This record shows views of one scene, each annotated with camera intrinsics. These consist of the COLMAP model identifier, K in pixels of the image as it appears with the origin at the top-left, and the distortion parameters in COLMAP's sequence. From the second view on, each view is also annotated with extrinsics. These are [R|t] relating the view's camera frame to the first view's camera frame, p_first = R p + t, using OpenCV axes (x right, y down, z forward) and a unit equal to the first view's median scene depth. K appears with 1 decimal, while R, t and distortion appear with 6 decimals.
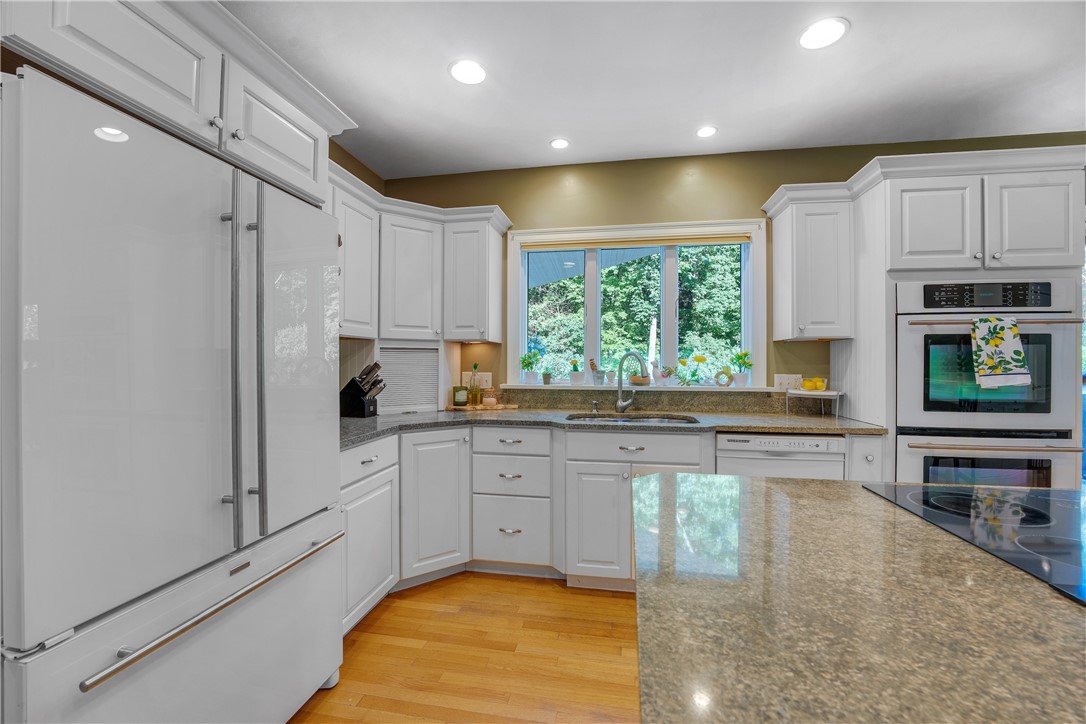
lens RADIAL K [[464.0, 0, 543.0], [0, 464.0, 362.0], [0, 0, 1]] dist [-0.000479, -0.000086]
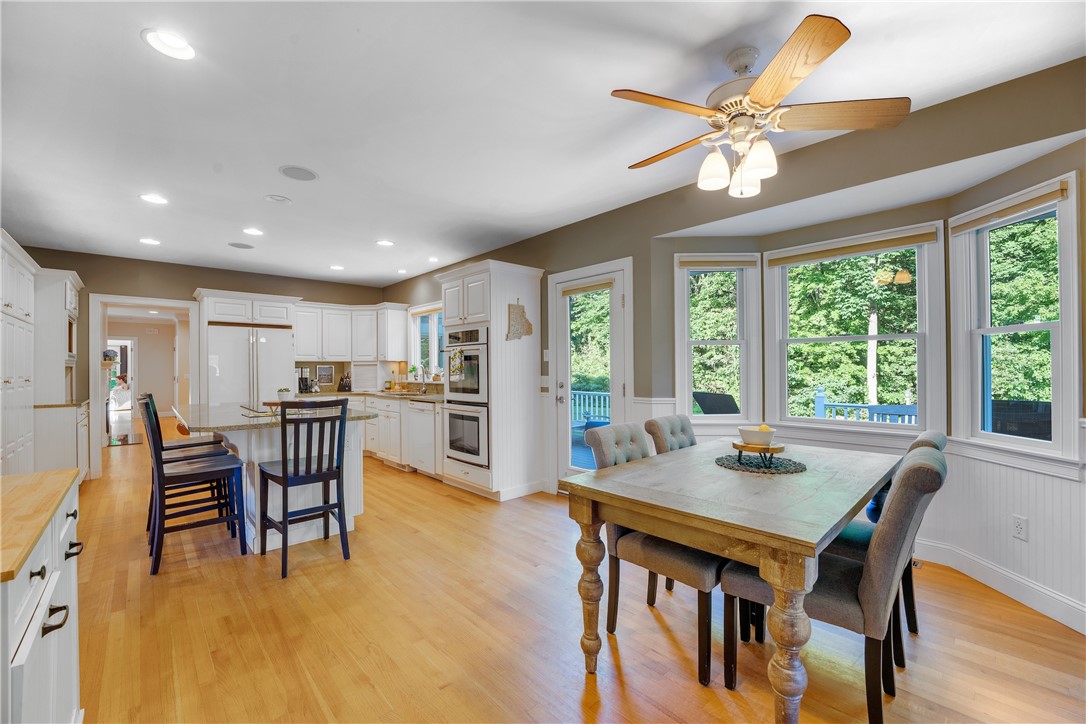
lens RADIAL K [[432.7, 0, 543.0], [0, 432.7, 362.0], [0, 0, 1]] dist [-0.000166, -0.000010]
pose [[0.802543, -0.019630, -0.596271, 2.343072], [0.014760, 0.999806, -0.013049, -0.001146], [0.596411, 0.001672, 0.802677, -0.338321]]
